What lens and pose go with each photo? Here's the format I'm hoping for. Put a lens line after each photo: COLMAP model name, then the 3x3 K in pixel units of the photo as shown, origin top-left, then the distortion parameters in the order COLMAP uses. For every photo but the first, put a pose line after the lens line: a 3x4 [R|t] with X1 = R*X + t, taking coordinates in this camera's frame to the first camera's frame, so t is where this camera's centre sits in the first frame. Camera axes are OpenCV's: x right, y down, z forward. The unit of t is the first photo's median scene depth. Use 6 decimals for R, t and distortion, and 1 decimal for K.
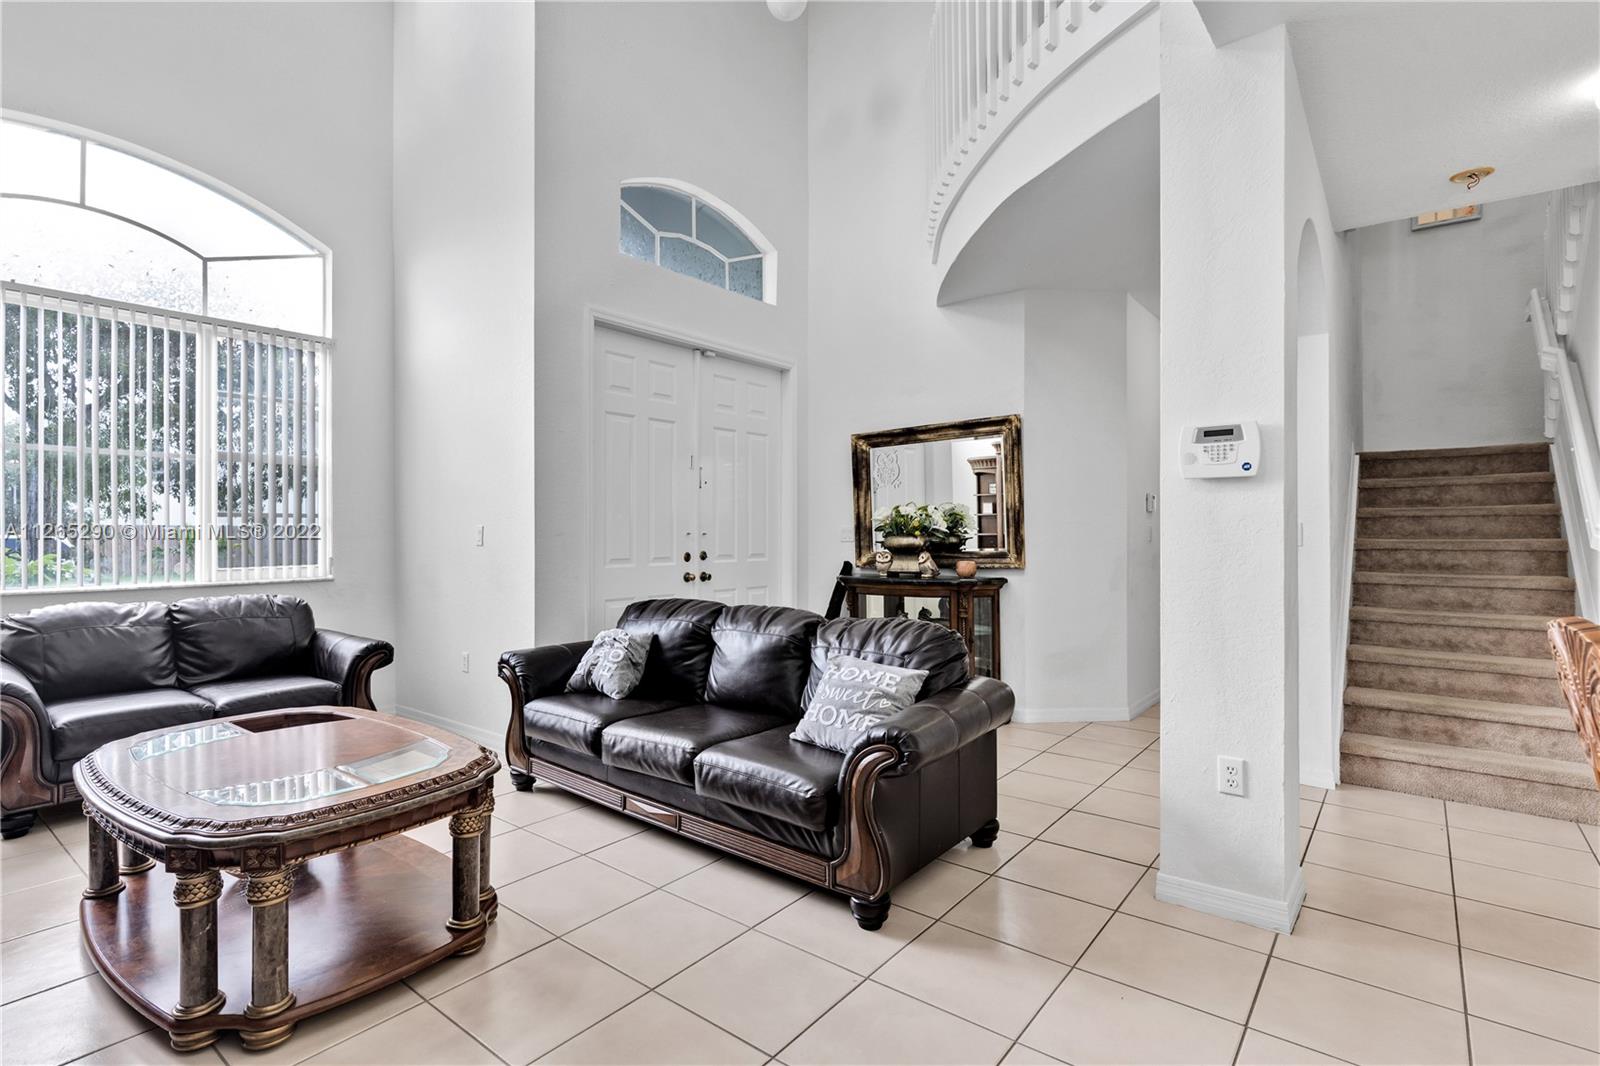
lens RADIAL K [[783.9, 0, 782.0], [0, 783.9, 526.5], [0, 0, 1]] dist [0.001297, 0.001604]
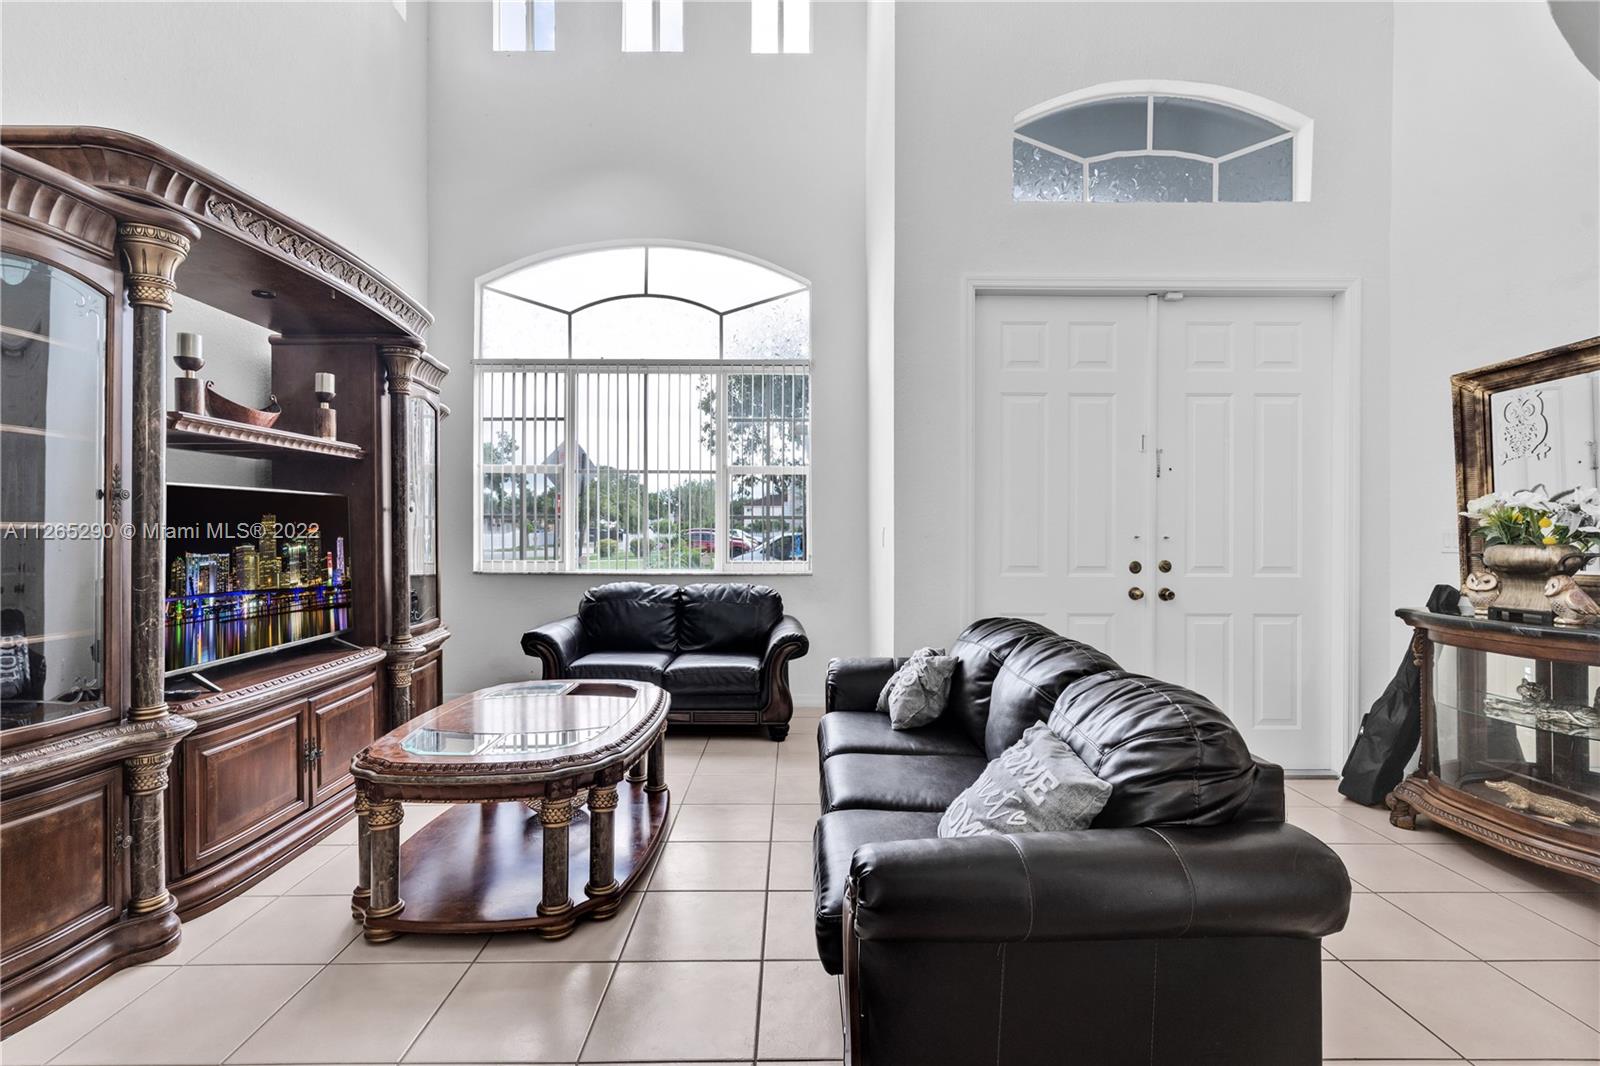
lens RADIAL K [[783.9, 0, 797.0], [0, 783.9, 526.5], [0, 0, 1]] dist [0.001297, 0.001604]
pose [[0.634089, 0.000040, -0.773260, 0.261447], [-0.000432, 1.000000, -0.000302, -0.000747], [0.773260, 0.000526, 0.634089, 0.253974]]
